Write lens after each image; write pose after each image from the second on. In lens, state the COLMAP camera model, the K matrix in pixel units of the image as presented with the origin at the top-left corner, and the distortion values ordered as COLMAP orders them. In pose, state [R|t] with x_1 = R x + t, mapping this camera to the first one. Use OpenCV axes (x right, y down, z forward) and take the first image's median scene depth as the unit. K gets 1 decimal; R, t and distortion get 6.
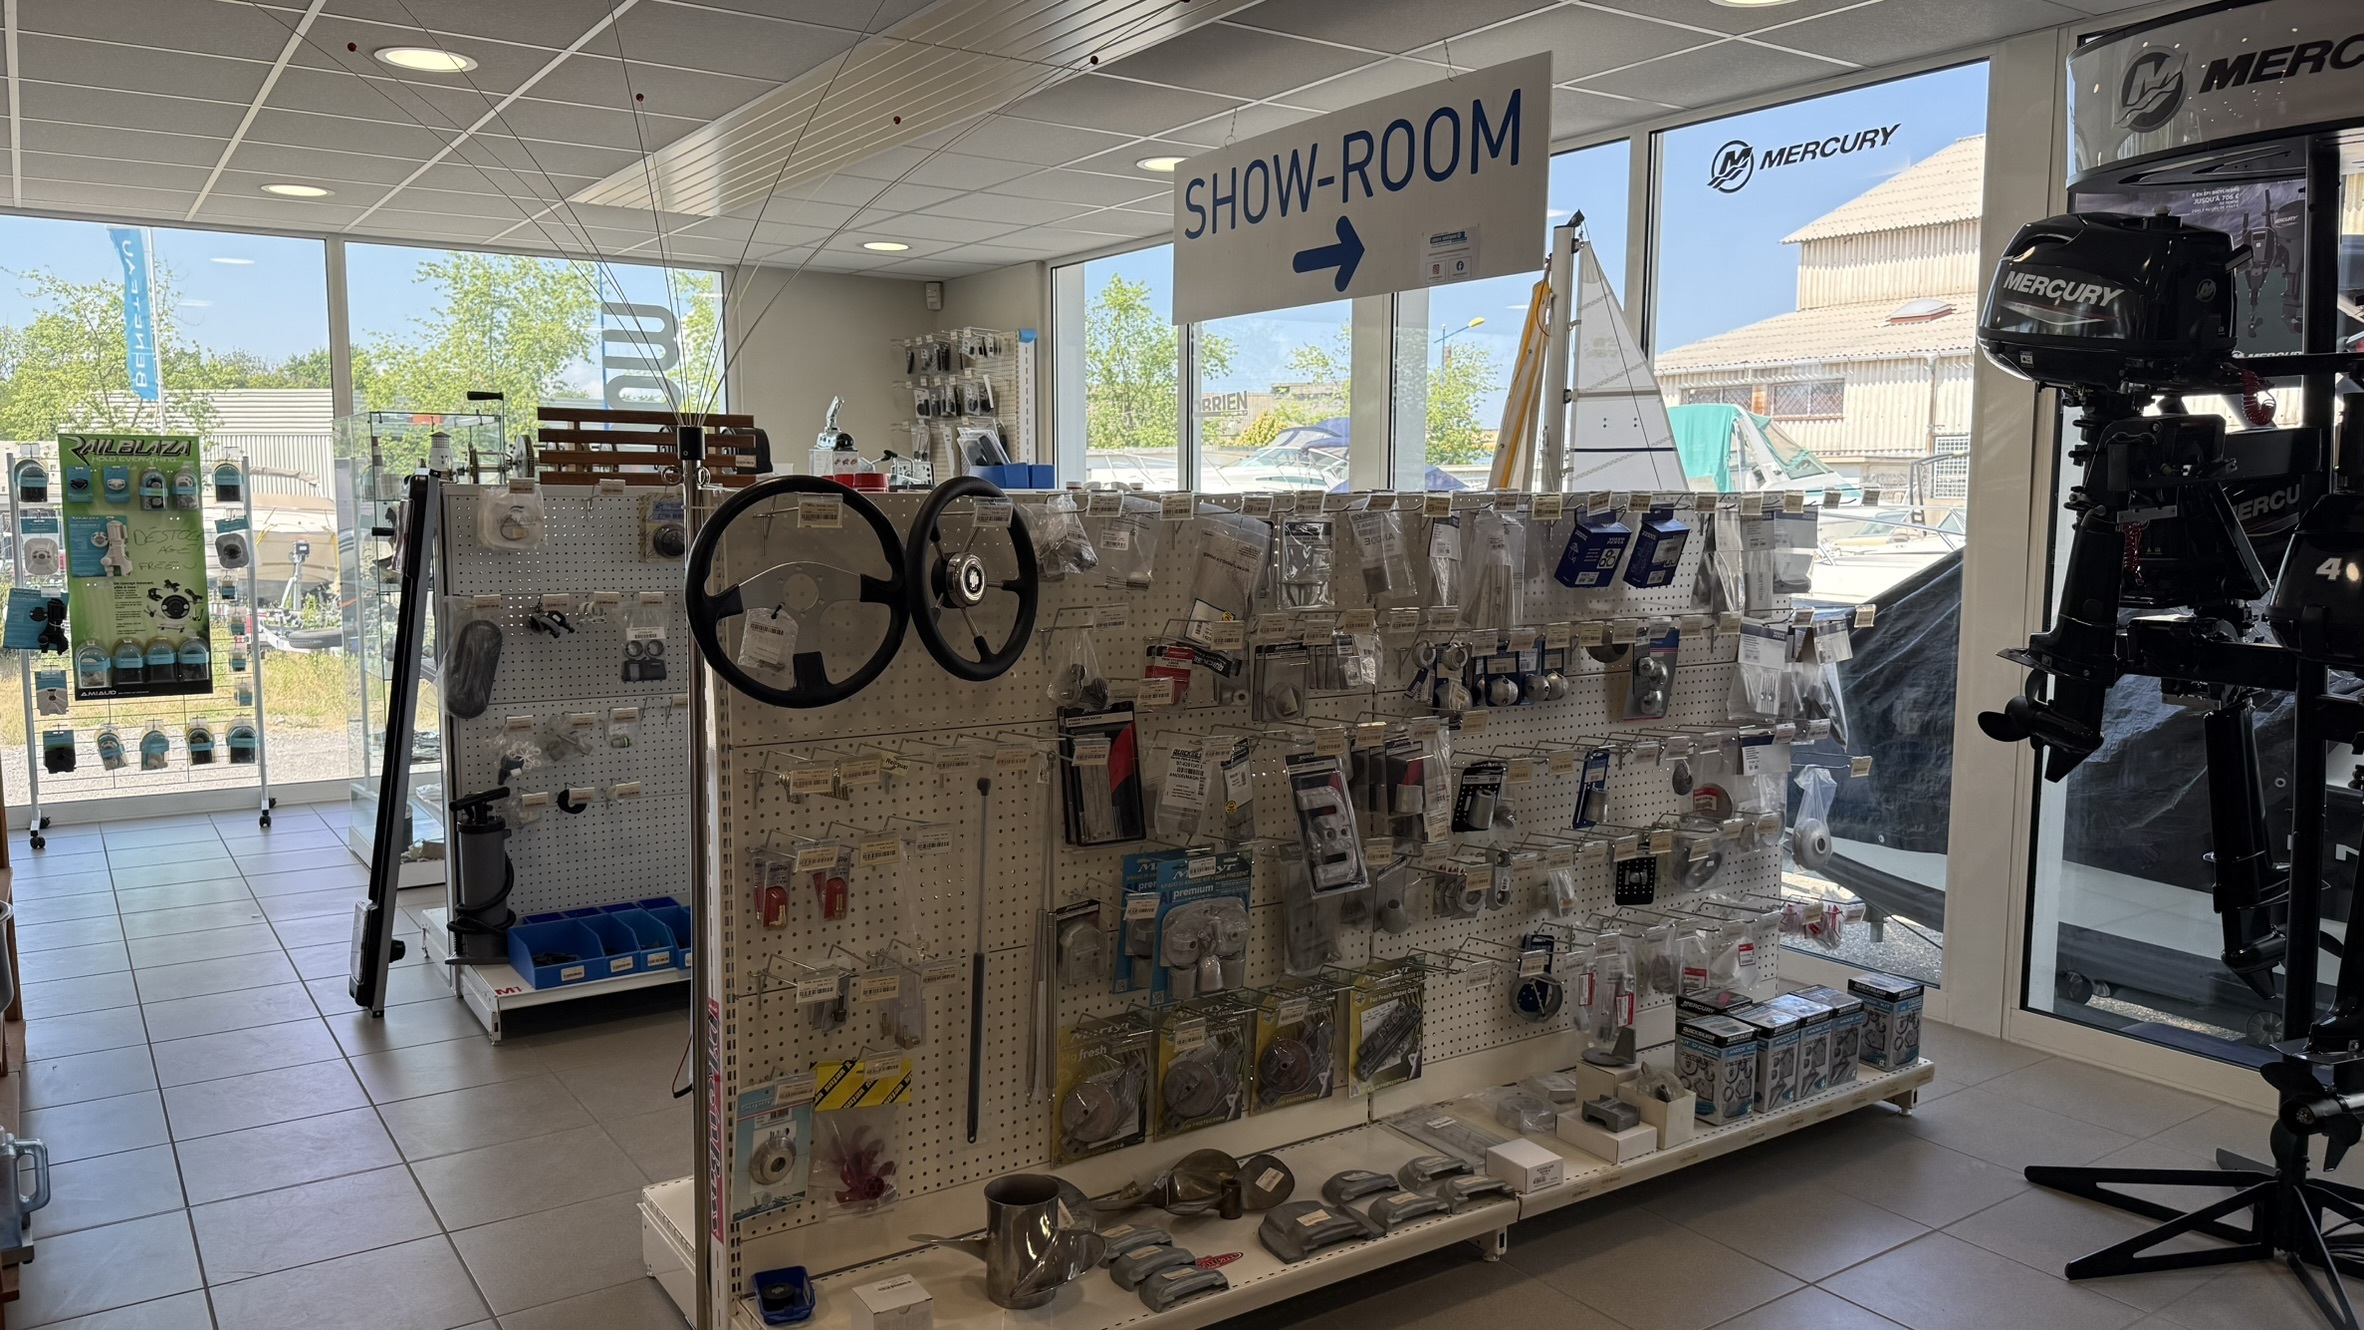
lens RADIAL K [[1677.2, 0, 1179.5], [0, 1677.2, 667.8], [0, 0, 1]] dist [0.078430, -0.116245]
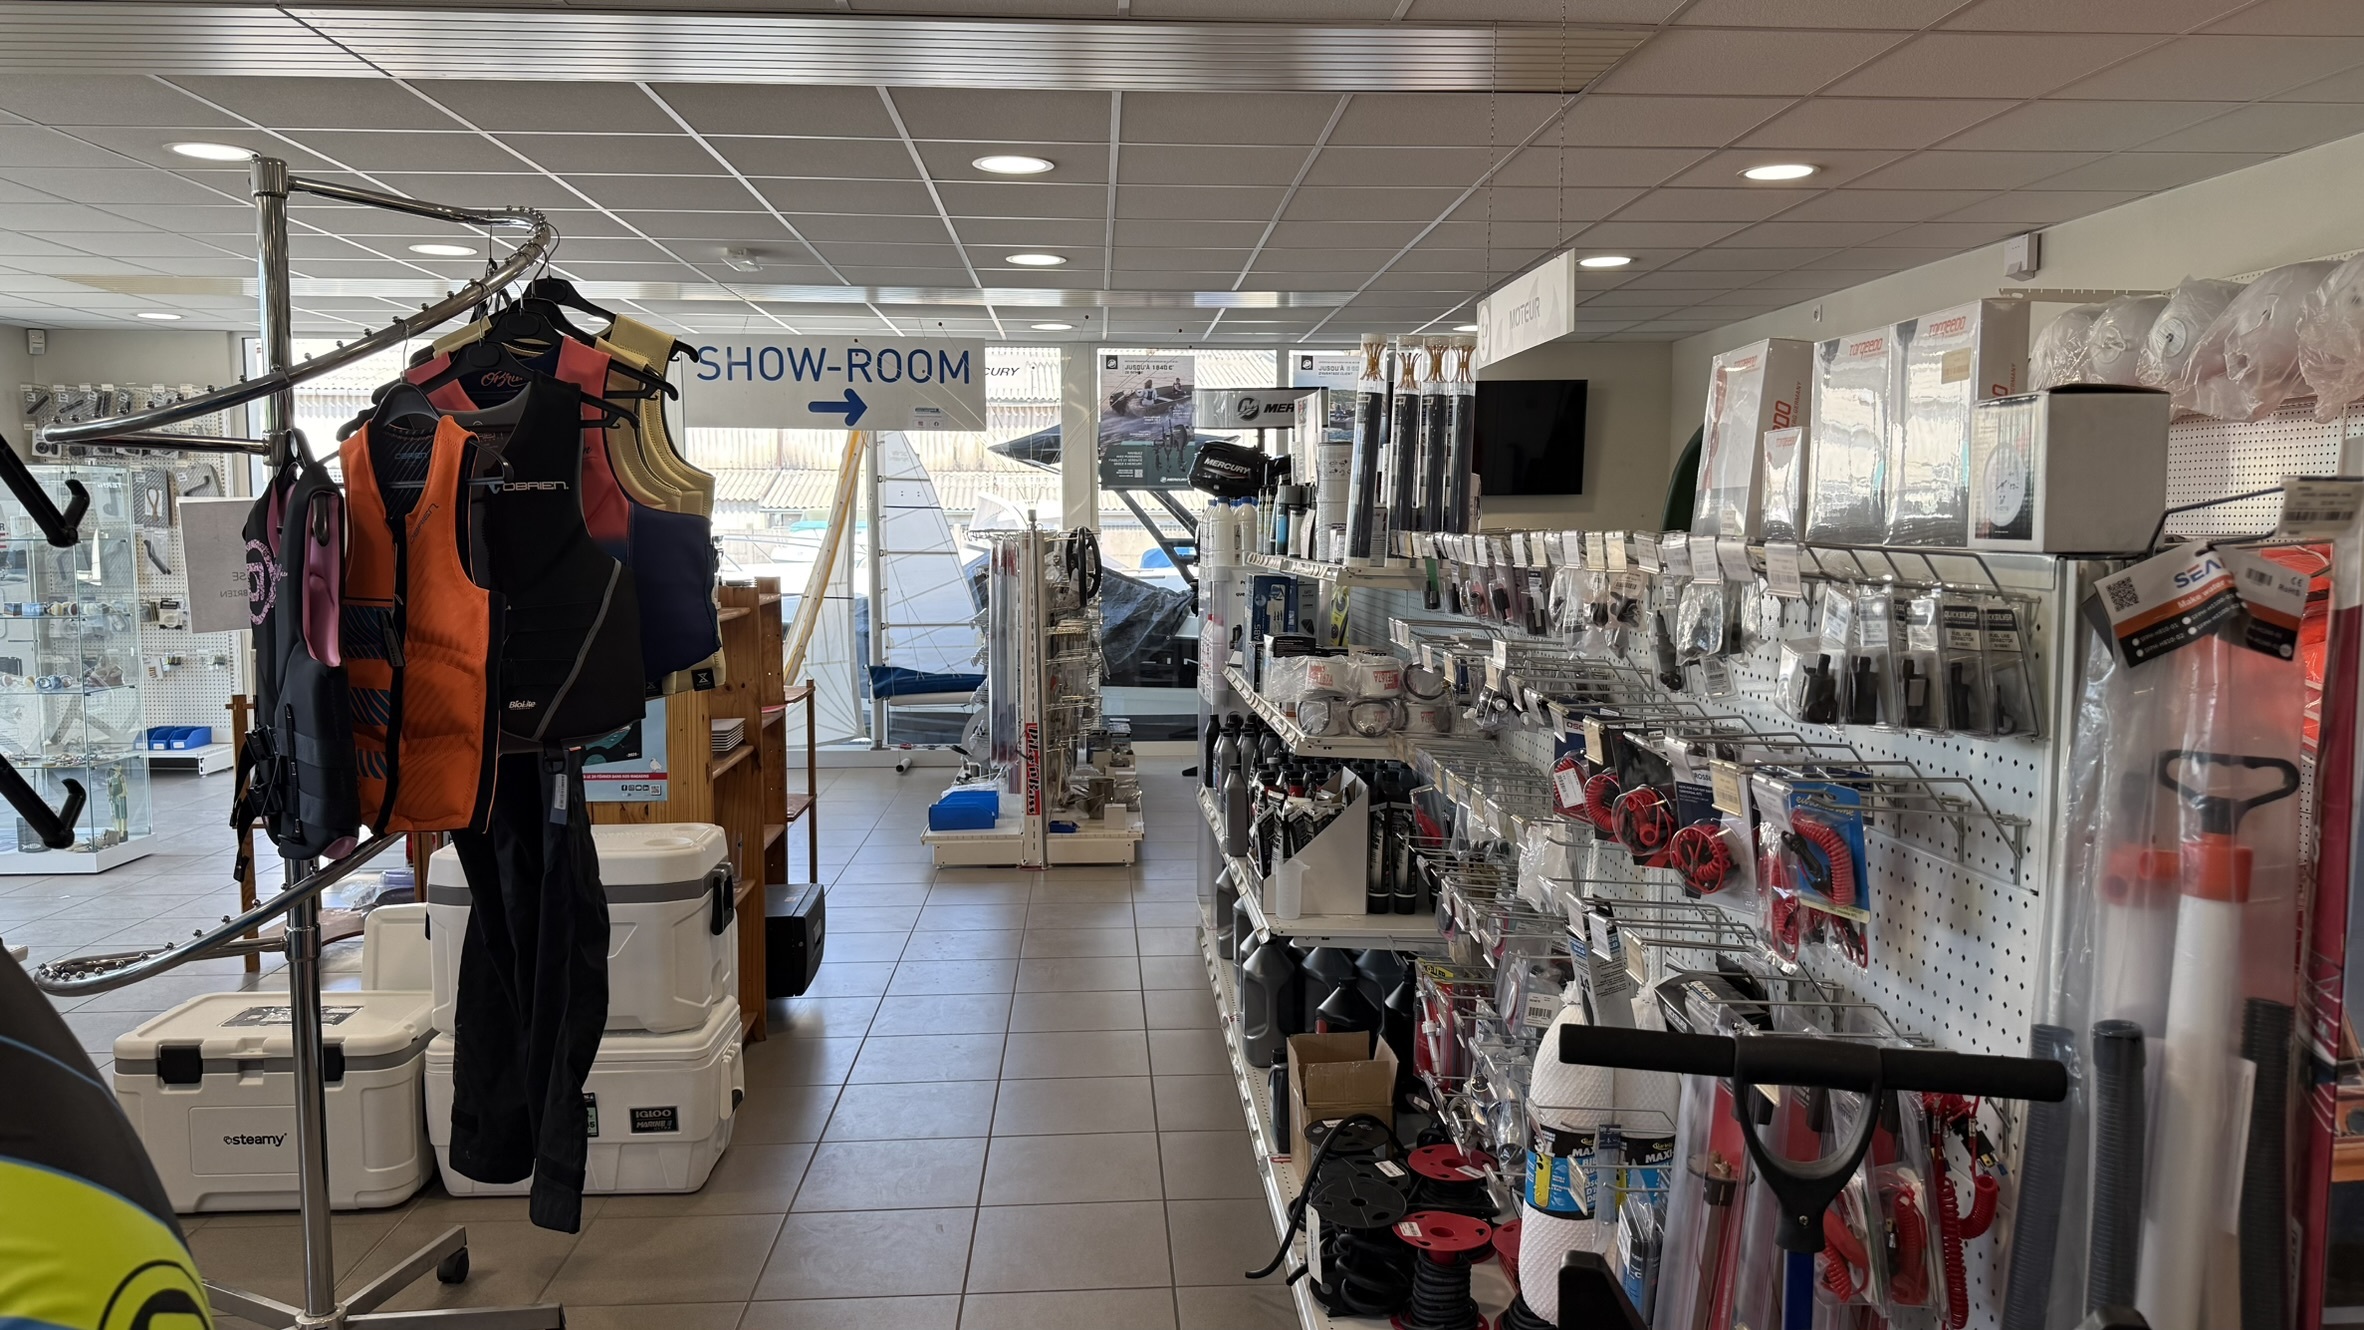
lens RADIAL K [[1677.2, 0, 1181.9], [0, 1677.2, 665.1], [0, 0, 1]] dist [0.078430, -0.116245]
pose [[0.519873, -0.069333, 0.851425, -1.416554], [0.085104, 0.995946, 0.029138, 0.031794], [-0.849994, 0.057312, 0.523666, -0.352823]]
